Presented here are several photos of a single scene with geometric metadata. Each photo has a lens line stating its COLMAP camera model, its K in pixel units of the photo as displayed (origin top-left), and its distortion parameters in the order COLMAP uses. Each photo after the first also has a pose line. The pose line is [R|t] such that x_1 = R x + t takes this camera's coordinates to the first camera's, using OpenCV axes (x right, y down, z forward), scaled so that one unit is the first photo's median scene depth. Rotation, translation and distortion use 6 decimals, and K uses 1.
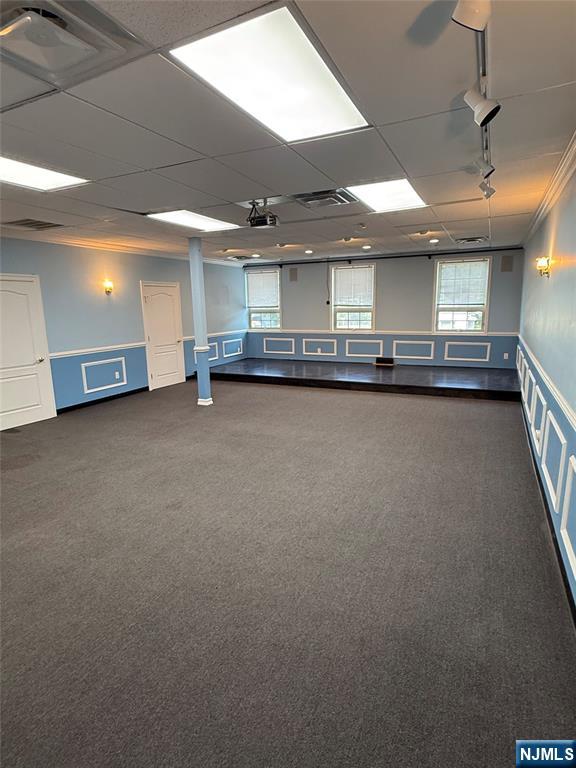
lens RADIAL K [[423.3, 0, 288.1], [0, 423.3, 383.7], [0, 0, 1]] dist [0.001662, -0.000598]
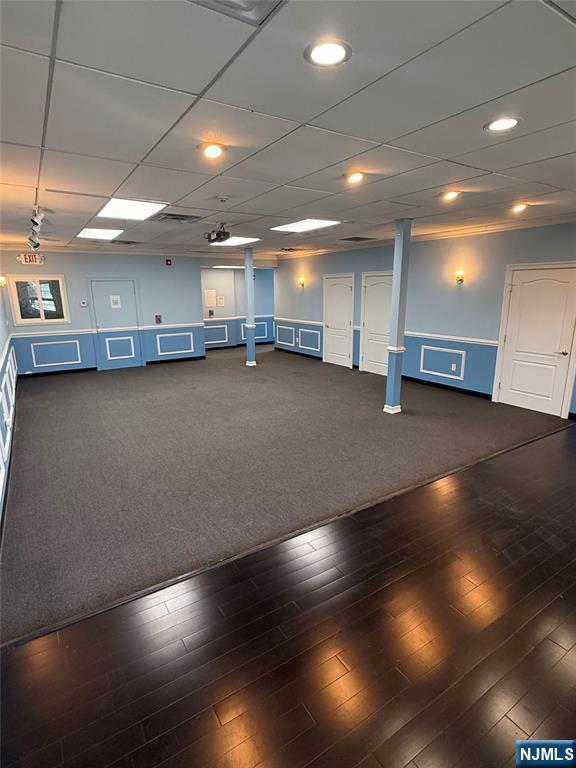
lens RADIAL K [[399.7, 0, 306.3], [0, 399.7, 387.2], [0, 0, 1]] dist [-0.005597, -0.000830]
pose [[-0.506612, 0.209894, -0.836235, 0.589997], [-0.159706, 0.930283, 0.330254, -0.245492], [0.847254, 0.300863, -0.437771, 1.225844]]
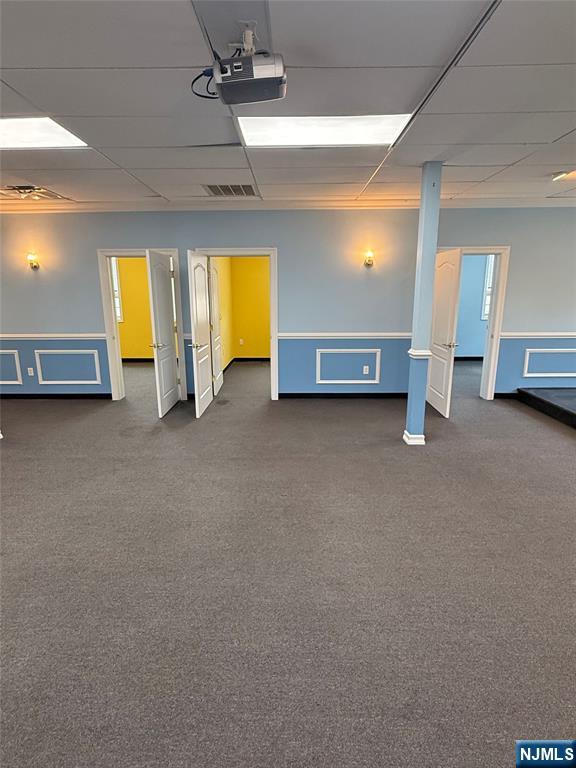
lens RADIAL K [[423.3, 0, 283.9], [0, 423.3, 392.4], [0, 0, 1]] dist [0.001662, -0.000598]
pose [[0.408167, 0.242387, -0.880141, 0.272938], [-0.171922, 0.967266, 0.186652, -0.111183], [0.896573, 0.075130, 0.436478, 0.556721]]
